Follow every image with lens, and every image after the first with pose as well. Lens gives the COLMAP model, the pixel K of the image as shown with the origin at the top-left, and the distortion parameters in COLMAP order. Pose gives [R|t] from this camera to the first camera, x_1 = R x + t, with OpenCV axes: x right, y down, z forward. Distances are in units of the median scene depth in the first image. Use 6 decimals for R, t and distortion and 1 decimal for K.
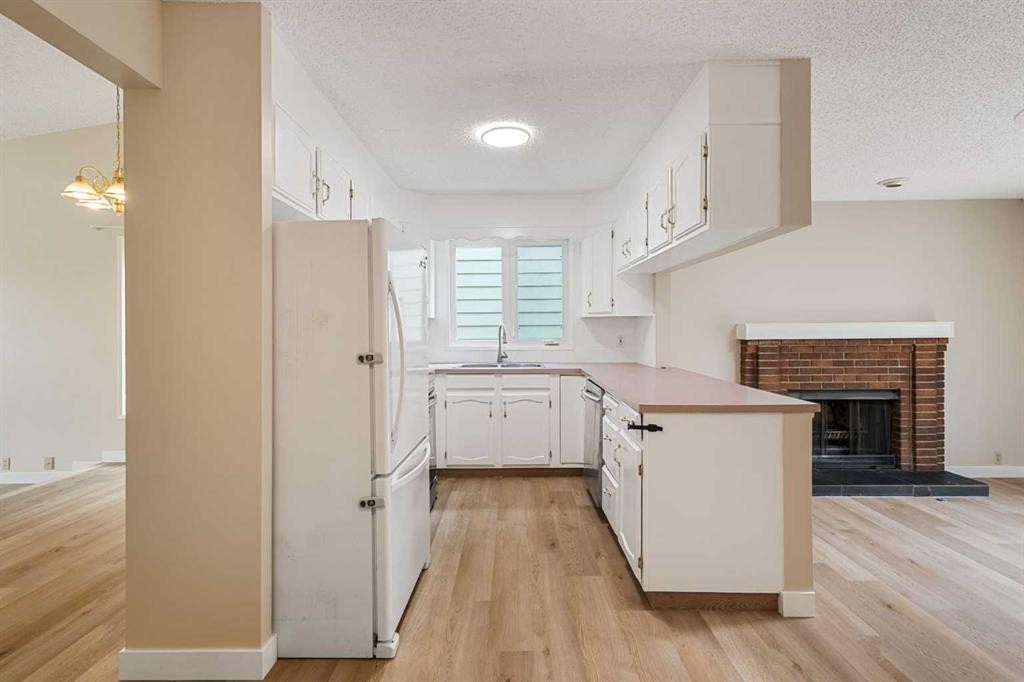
lens RADIAL K [[479.9, 0, 511.9], [0, 479.9, 331.5], [0, 0, 1]] dist [0.015913, -0.004589]
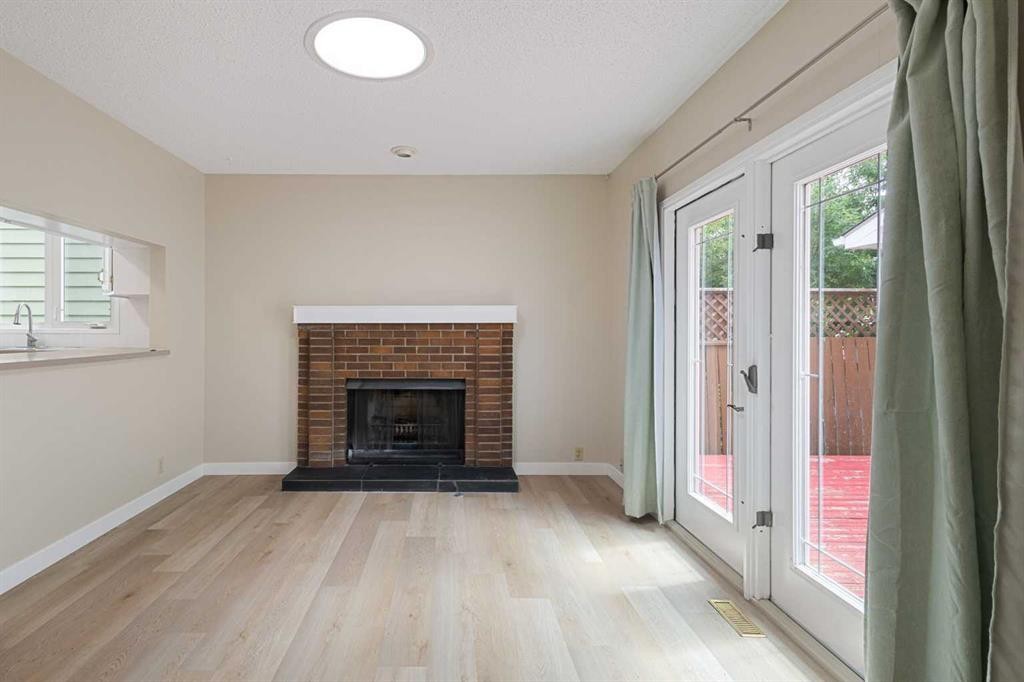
lens RADIAL K [[519.9, 0, 440.3], [0, 519.9, 337.6], [0, 0, 1]] dist [0.008669, 0.001774]
pose [[0.999958, 0.008016, -0.004530, 0.799190], [-0.007989, 0.999950, 0.006071, 0.037340], [0.004578, -0.006035, 0.999971, 0.006076]]
